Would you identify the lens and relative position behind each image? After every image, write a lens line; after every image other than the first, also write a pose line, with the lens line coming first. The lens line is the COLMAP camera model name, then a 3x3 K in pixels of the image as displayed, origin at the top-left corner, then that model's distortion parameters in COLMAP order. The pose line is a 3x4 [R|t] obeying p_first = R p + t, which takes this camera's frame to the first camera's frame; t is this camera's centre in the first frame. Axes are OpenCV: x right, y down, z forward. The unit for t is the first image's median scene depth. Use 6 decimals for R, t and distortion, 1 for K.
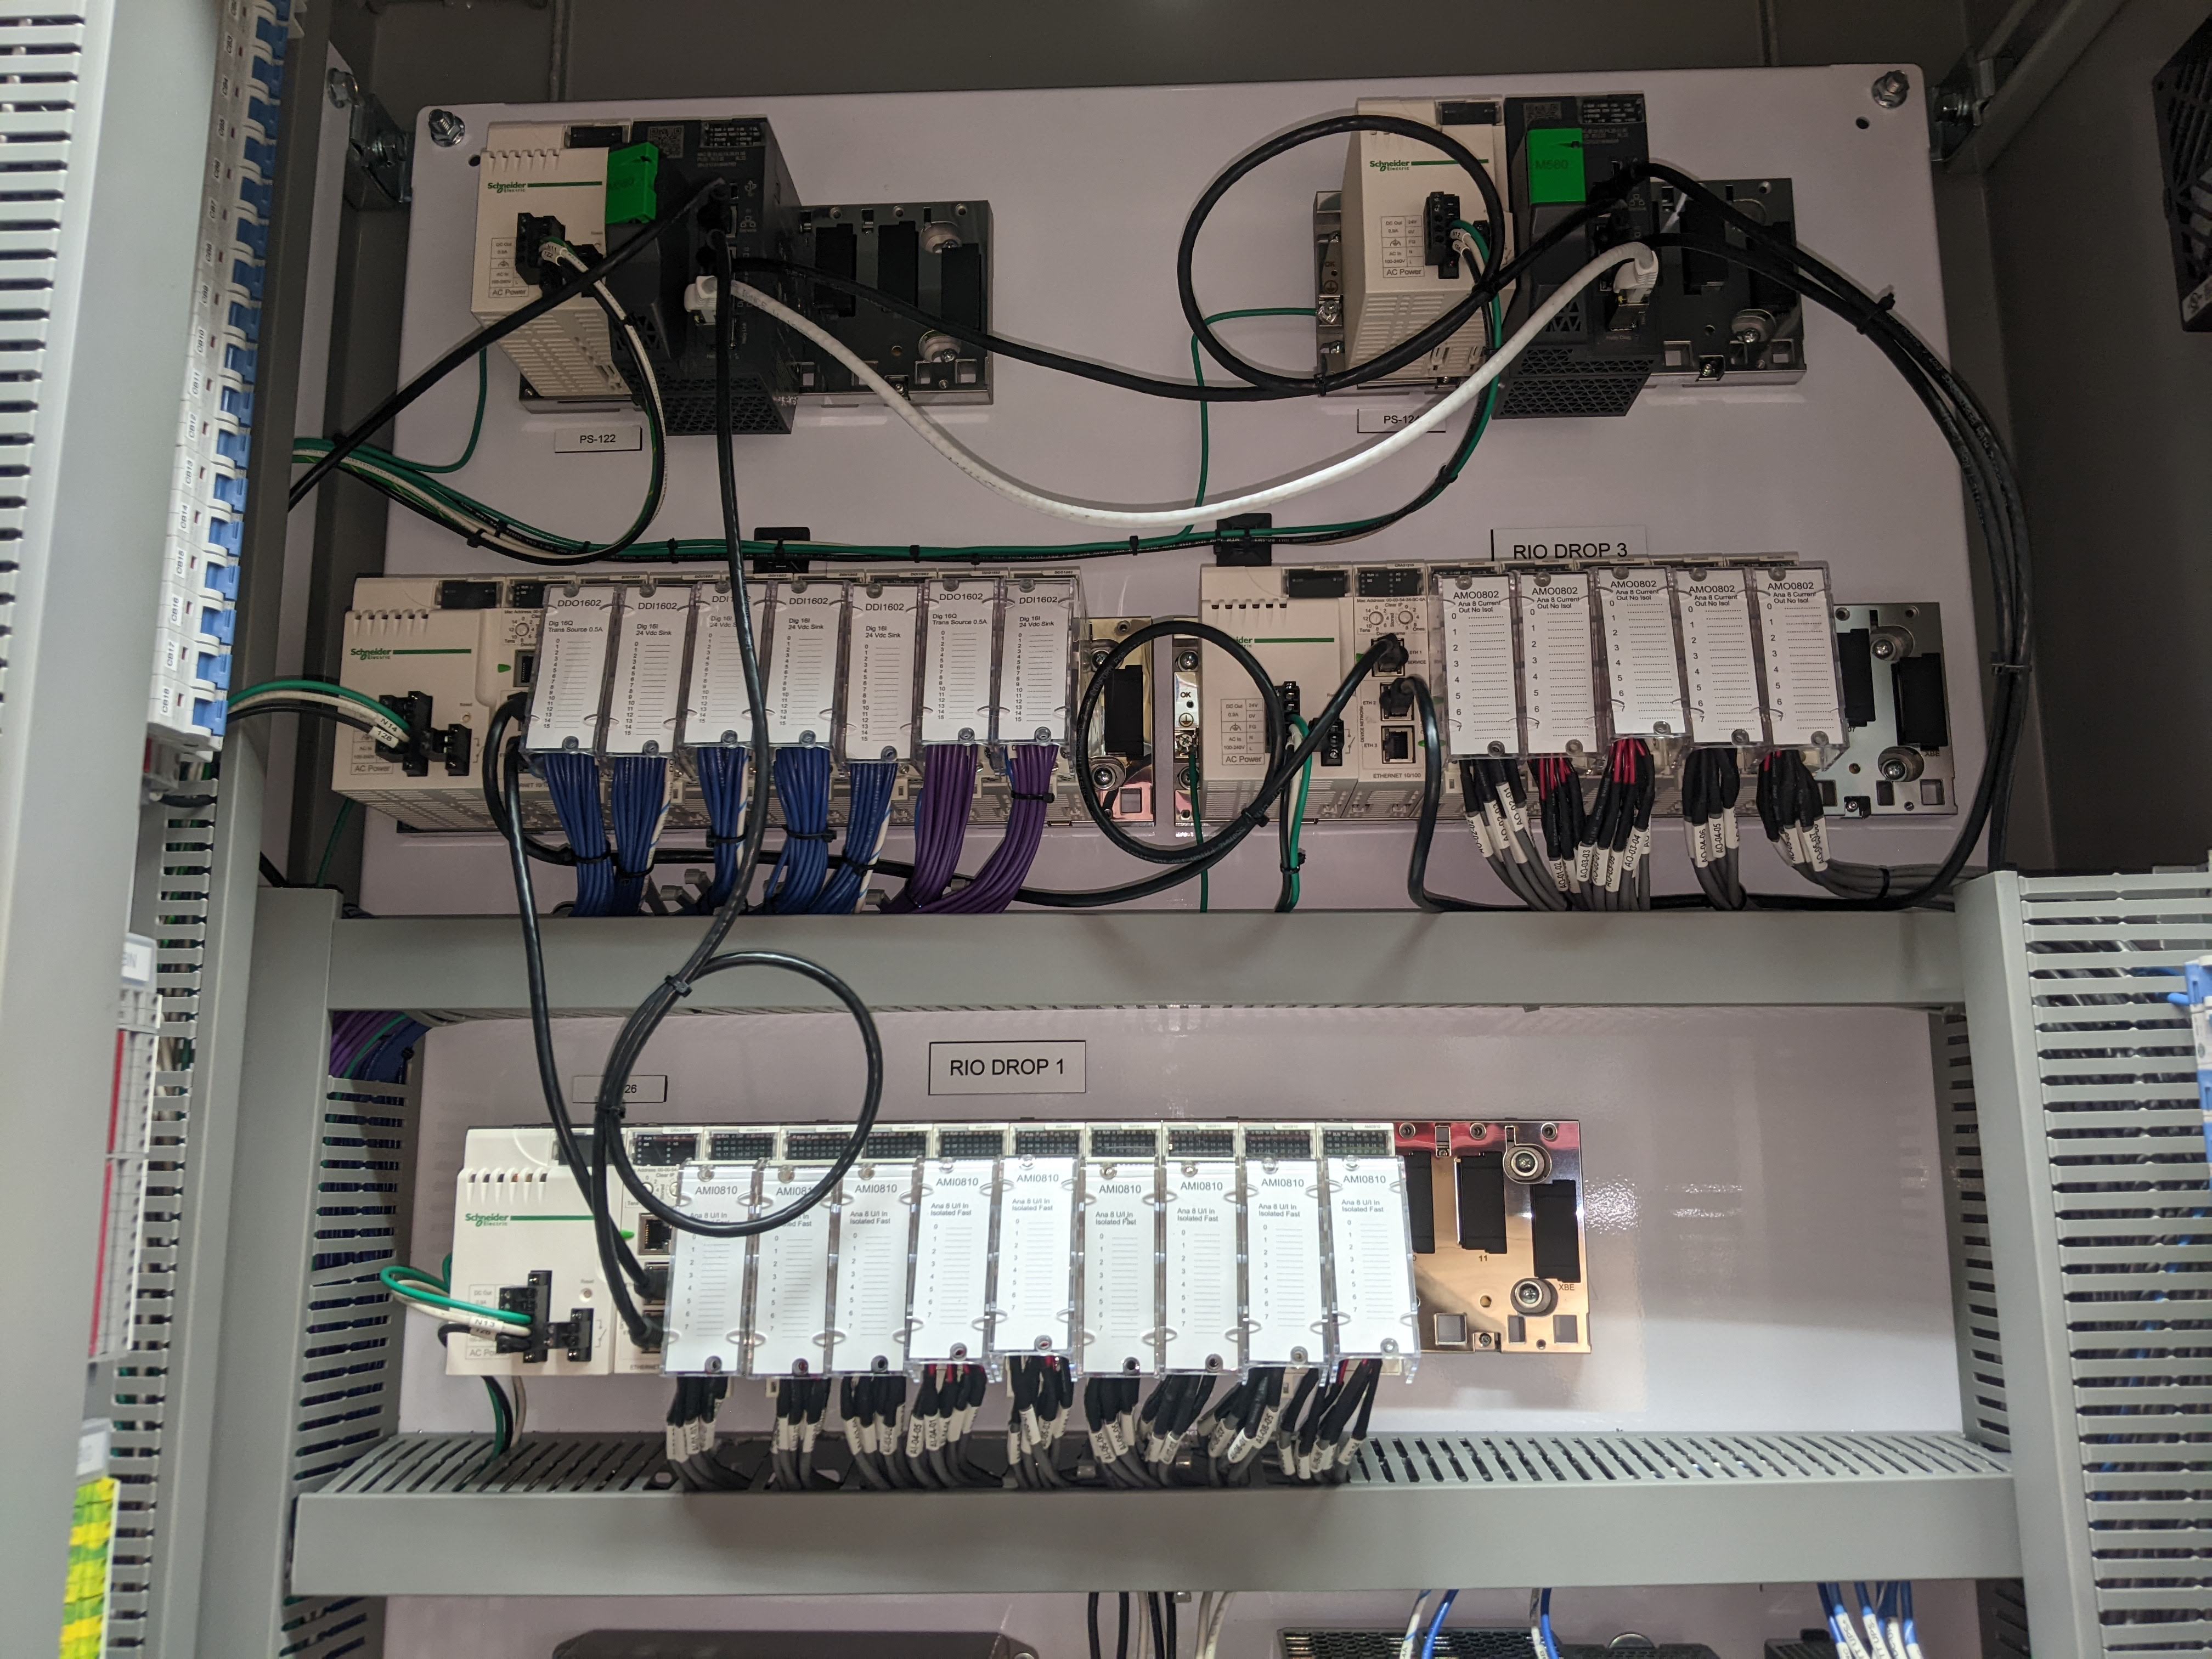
lens RADIAL K [[1744.5, 0, 1179.6], [0, 1744.5, 837.4], [0, 0, 1]] dist [0.117660, -0.241831]
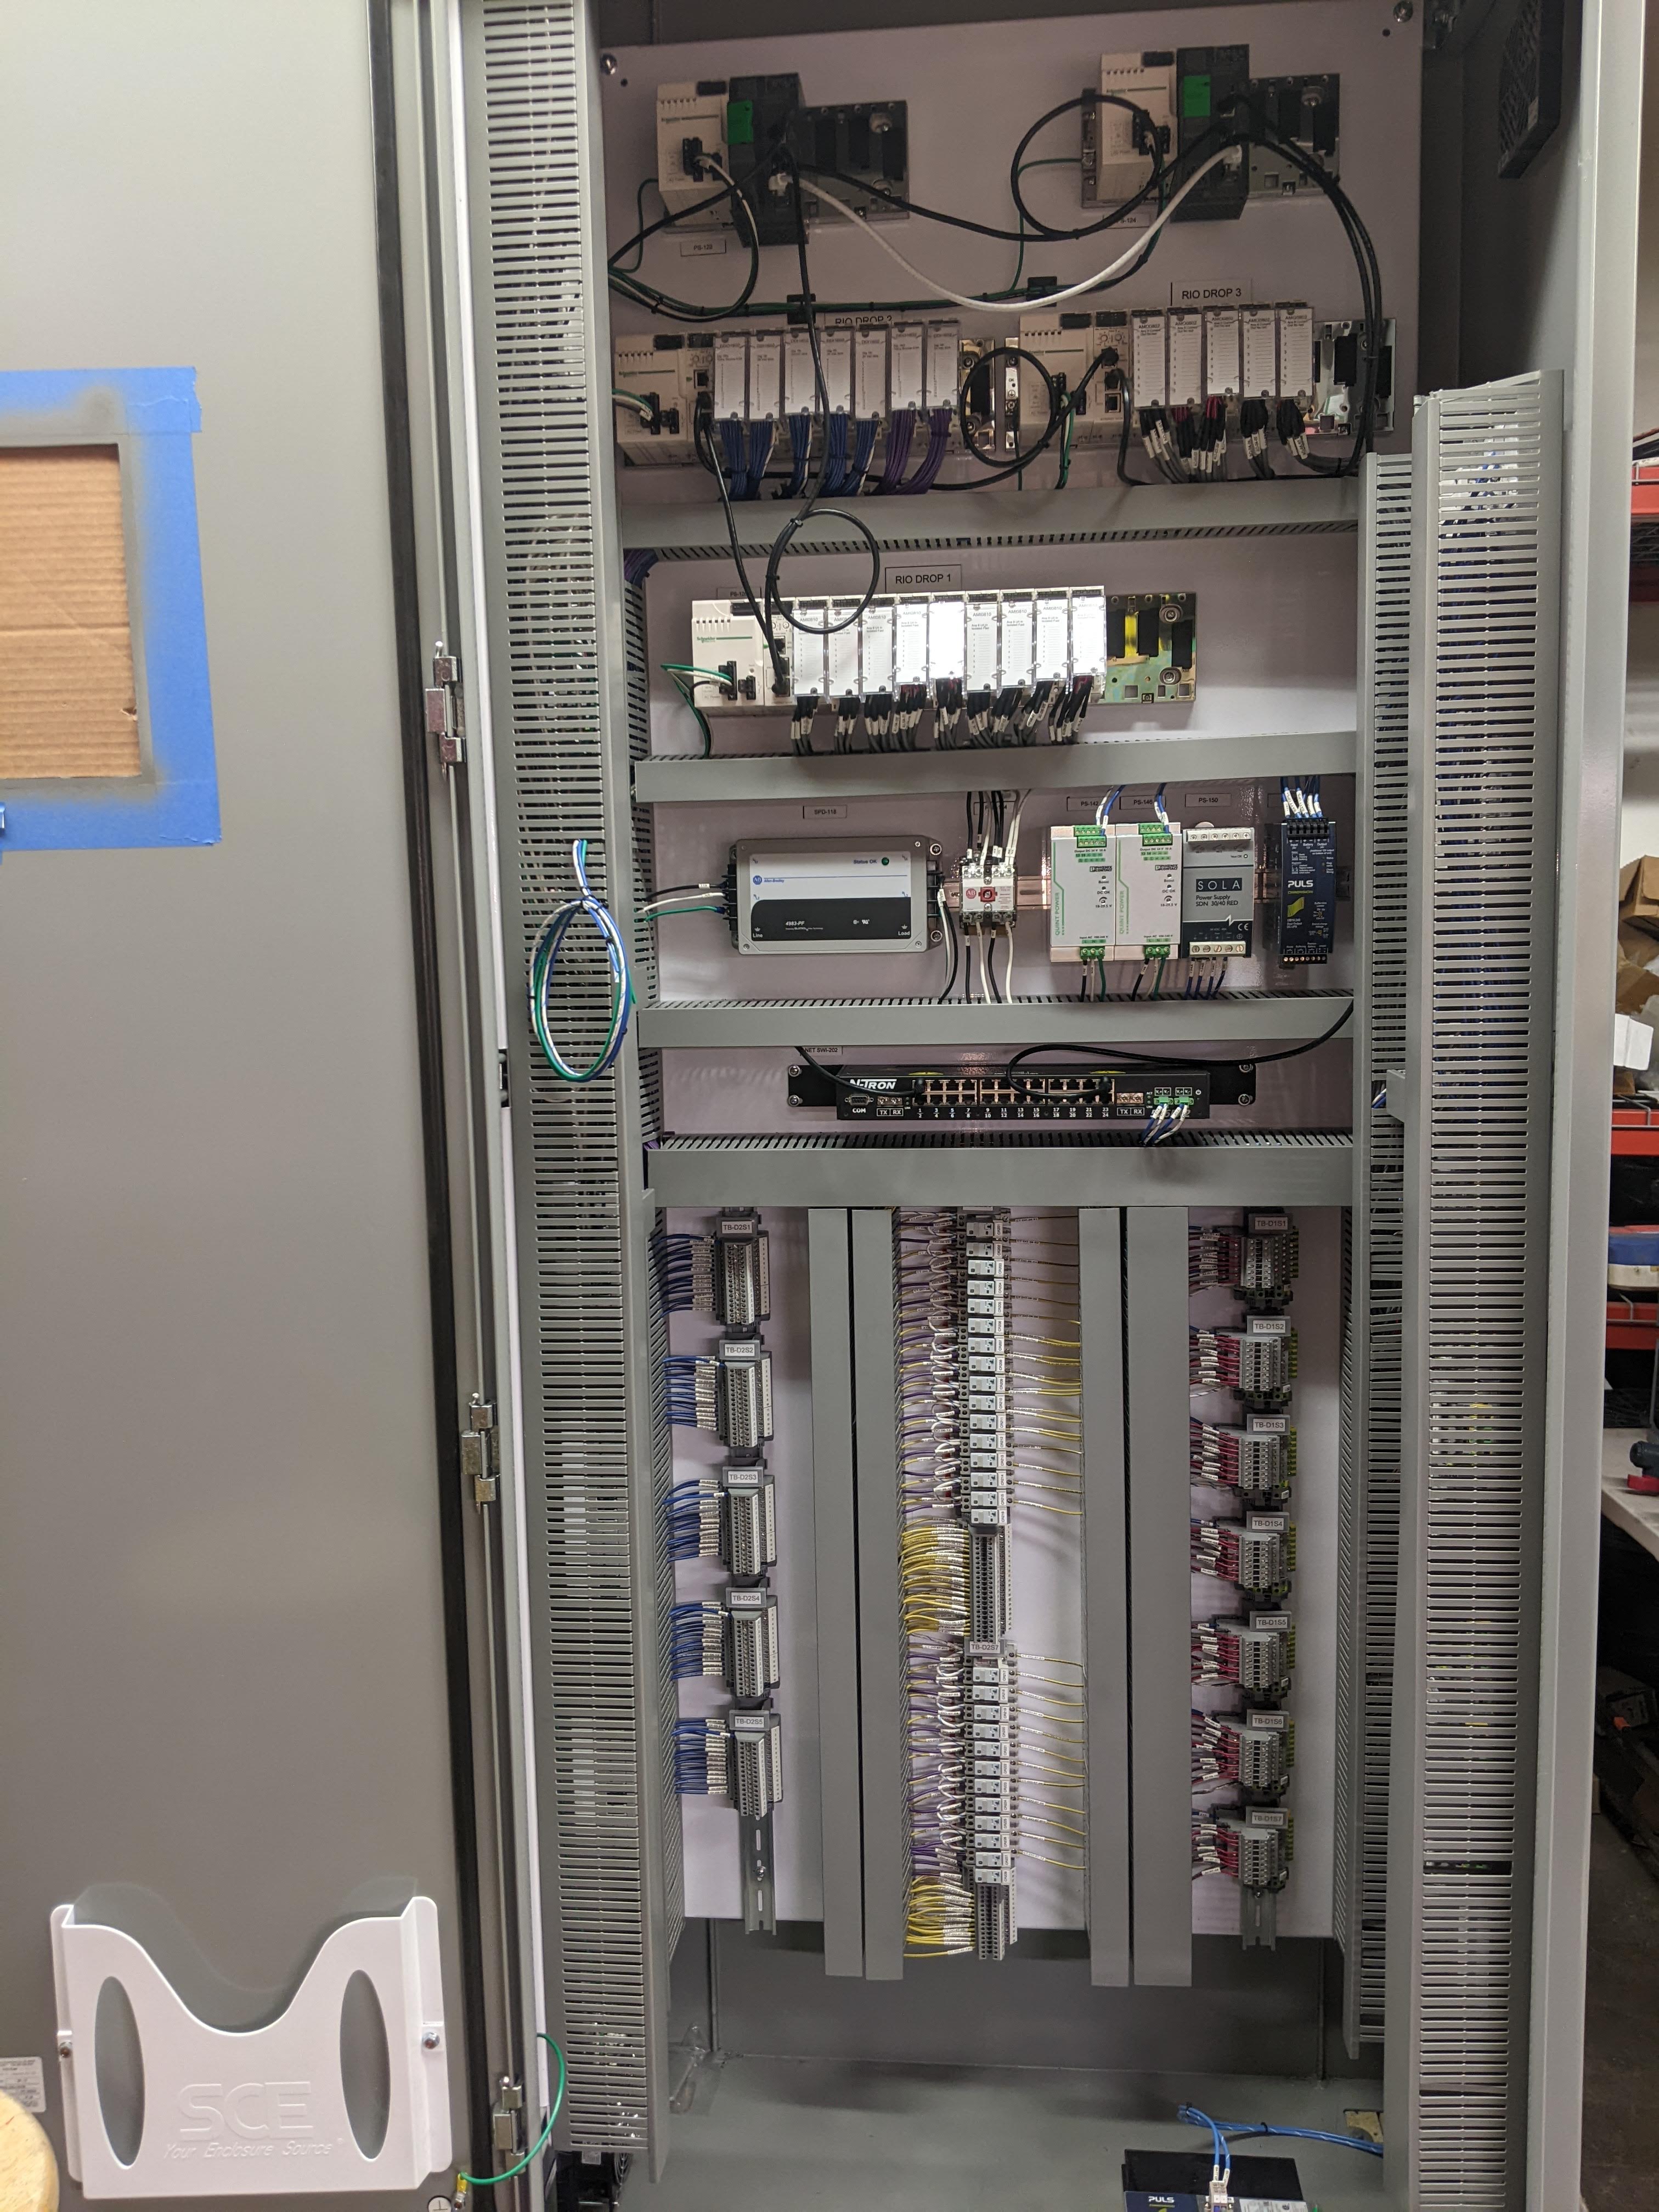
lens RADIAL K [[1792.1, 0, 829.5], [0, 1792.1, 1106.0], [0, 0, 1]] dist [0.115103, -0.237557]
pose [[0.996029, 0.002178, -0.089006, -0.019387], [0.024809, 0.953315, 0.300955, 0.090483], [0.085507, -0.301968, 0.949476, -1.408766]]
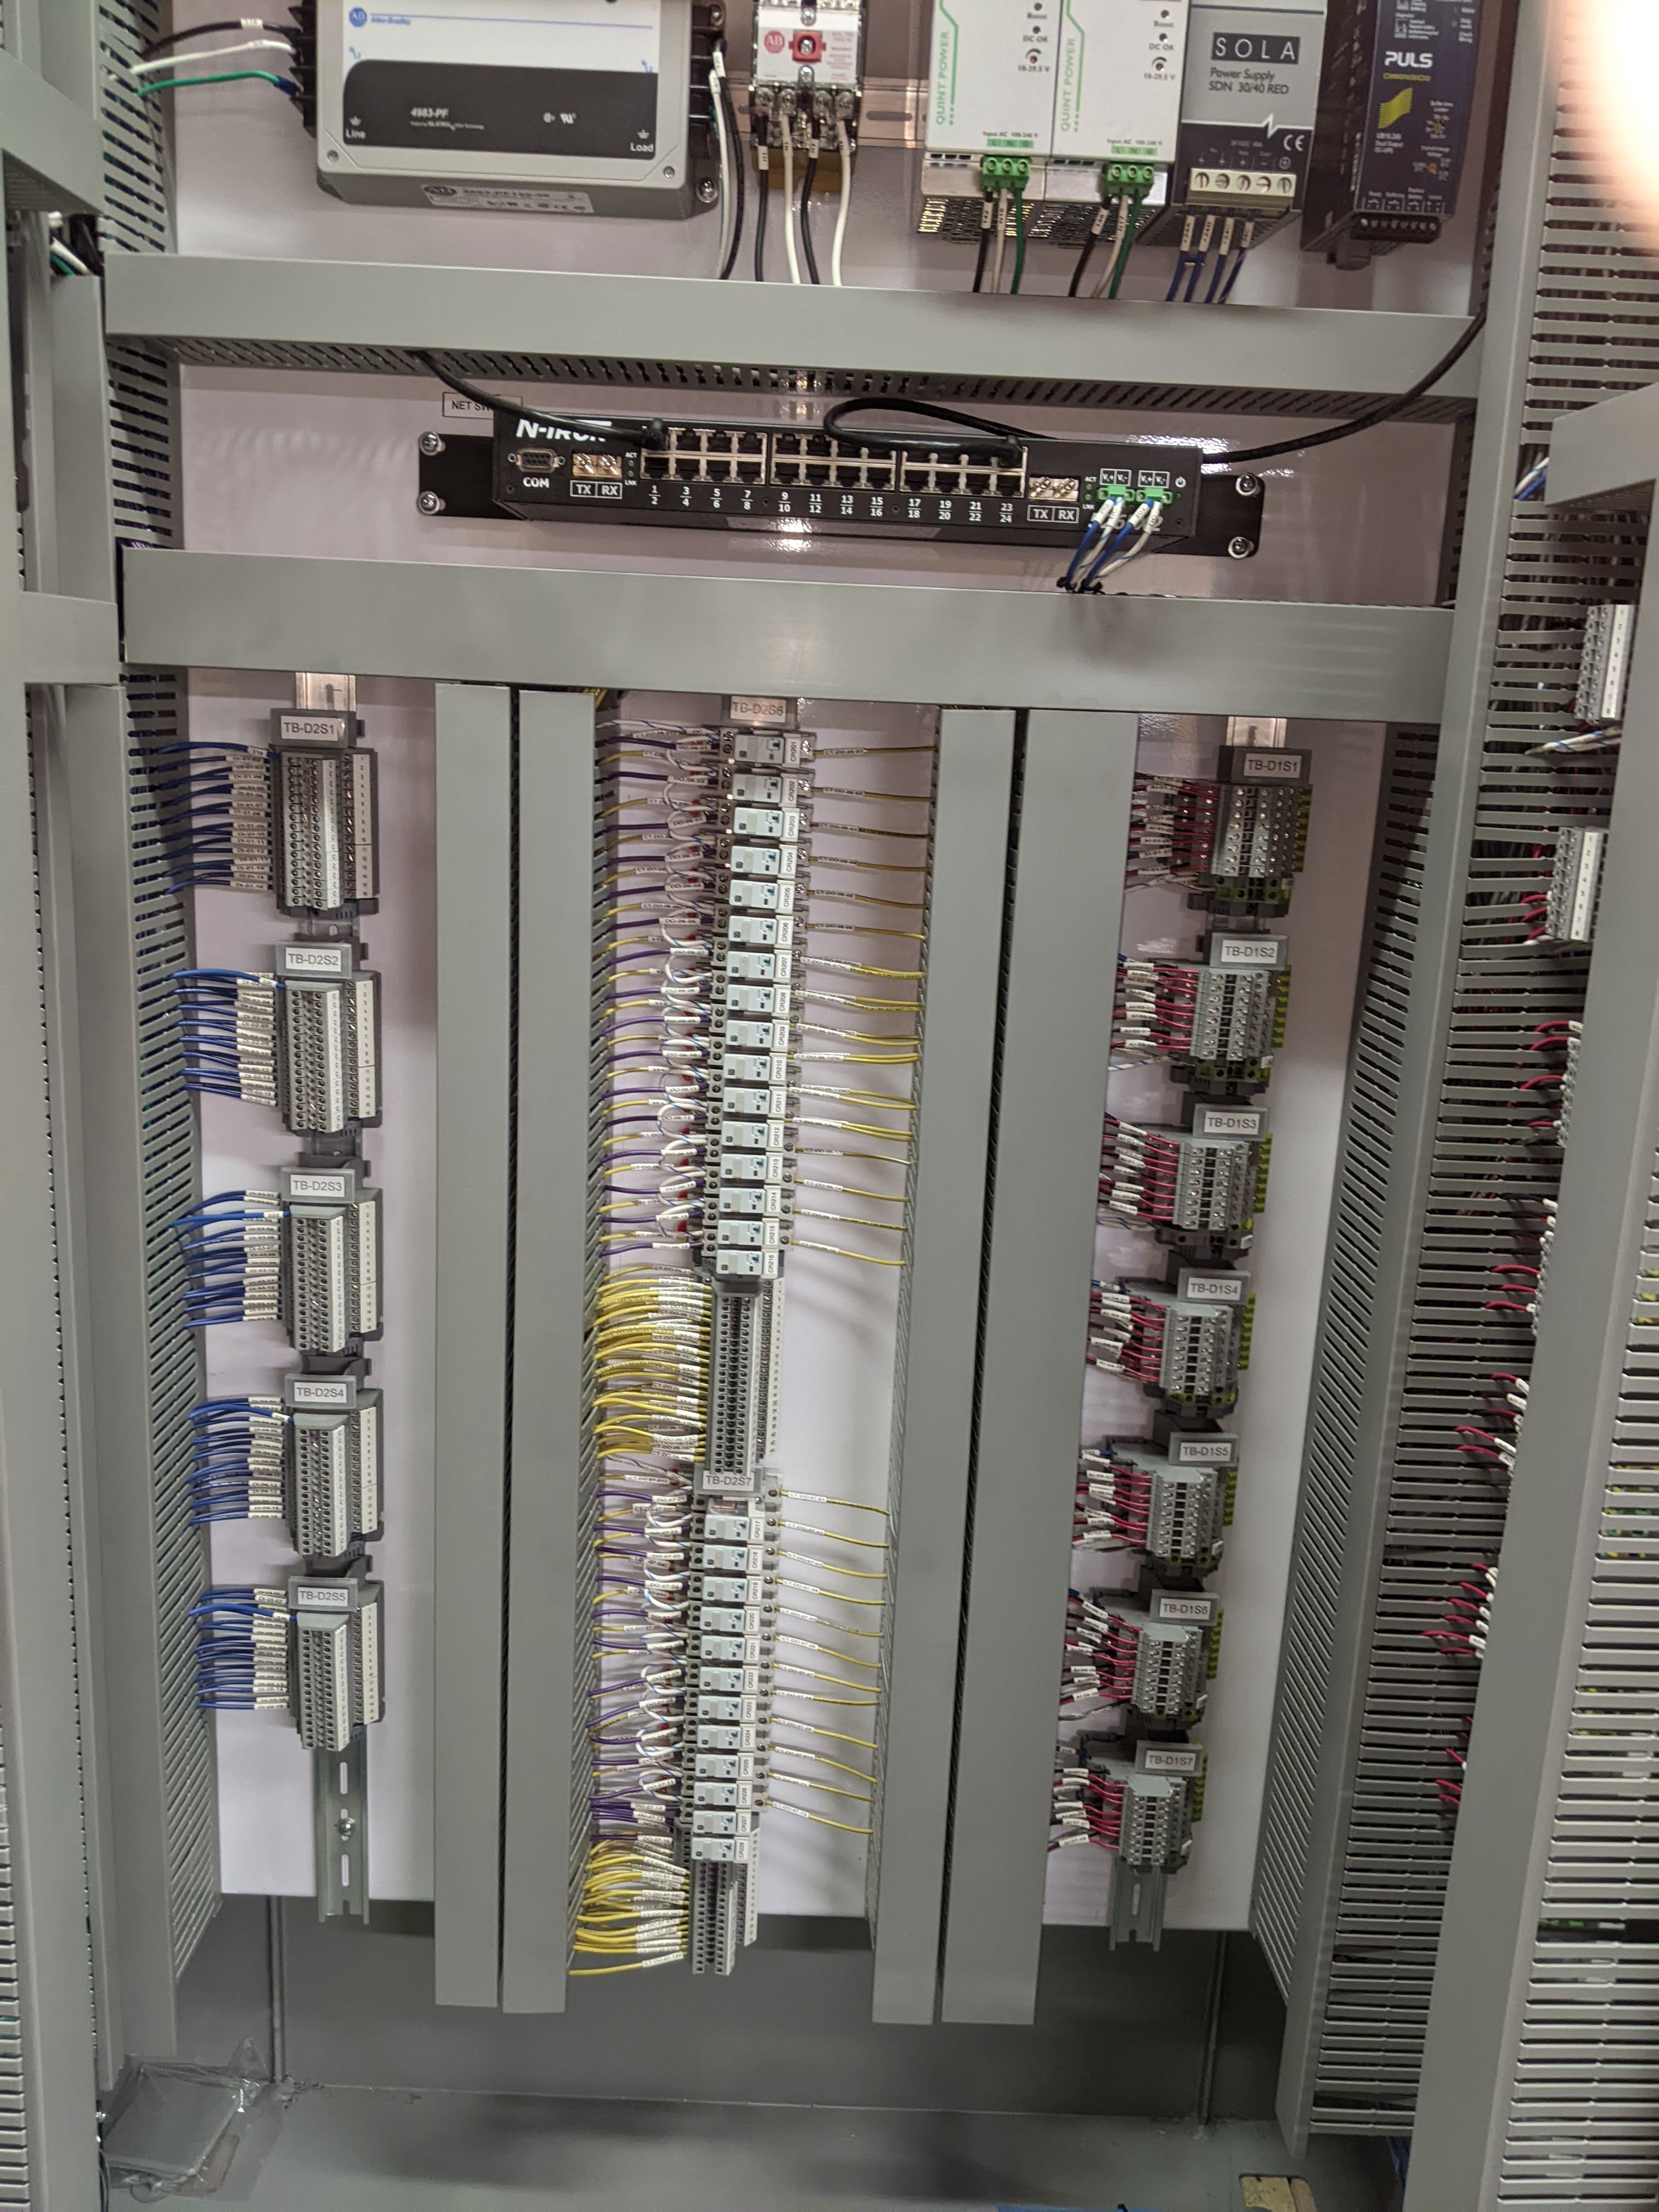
lens RADIAL K [[1744.5, 0, 813.3], [0, 1744.5, 1069.9], [0, 0, 1]] dist [0.117660, -0.241831]
pose [[0.998264, 0.055680, 0.019192, -0.002534], [-0.058805, 0.924429, 0.376794, 0.740822], [0.003238, -0.377268, 0.926098, -0.389464]]
